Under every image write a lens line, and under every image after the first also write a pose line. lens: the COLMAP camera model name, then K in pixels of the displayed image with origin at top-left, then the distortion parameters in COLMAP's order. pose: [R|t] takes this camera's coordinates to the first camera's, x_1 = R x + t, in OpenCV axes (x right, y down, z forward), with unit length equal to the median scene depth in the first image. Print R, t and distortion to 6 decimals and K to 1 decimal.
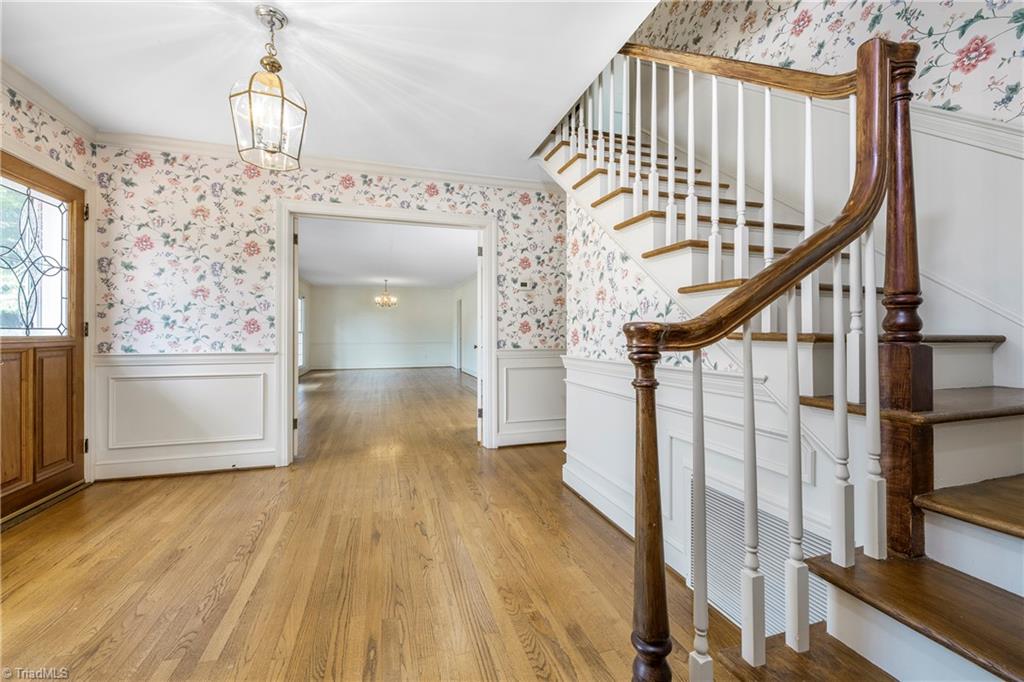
lens RADIAL K [[422.0, 0, 512.2], [0, 422.0, 335.8], [0, 0, 1]] dist [-0.002431, -0.002631]
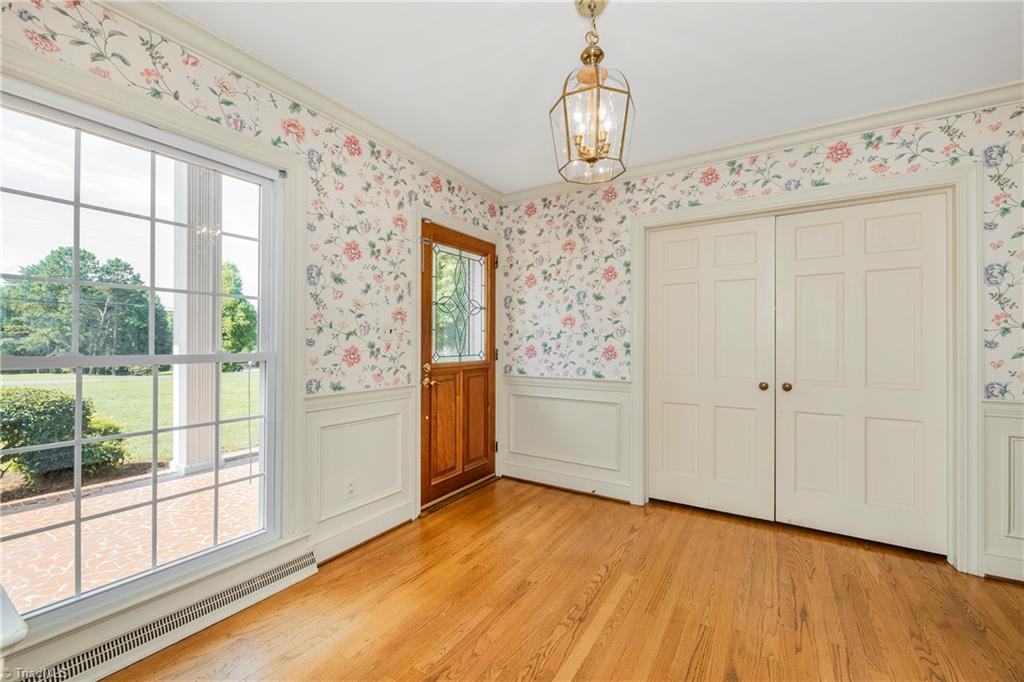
lens RADIAL K [[422.0, 0, 508.2], [0, 422.0, 342.2], [0, 0, 1]] dist [-0.002431, -0.002631]
pose [[0.650255, -0.001574, -0.759714, -0.030904], [-0.004515, 0.999972, -0.005937, -0.046353], [0.759702, 0.007290, 0.650230, 0.208699]]
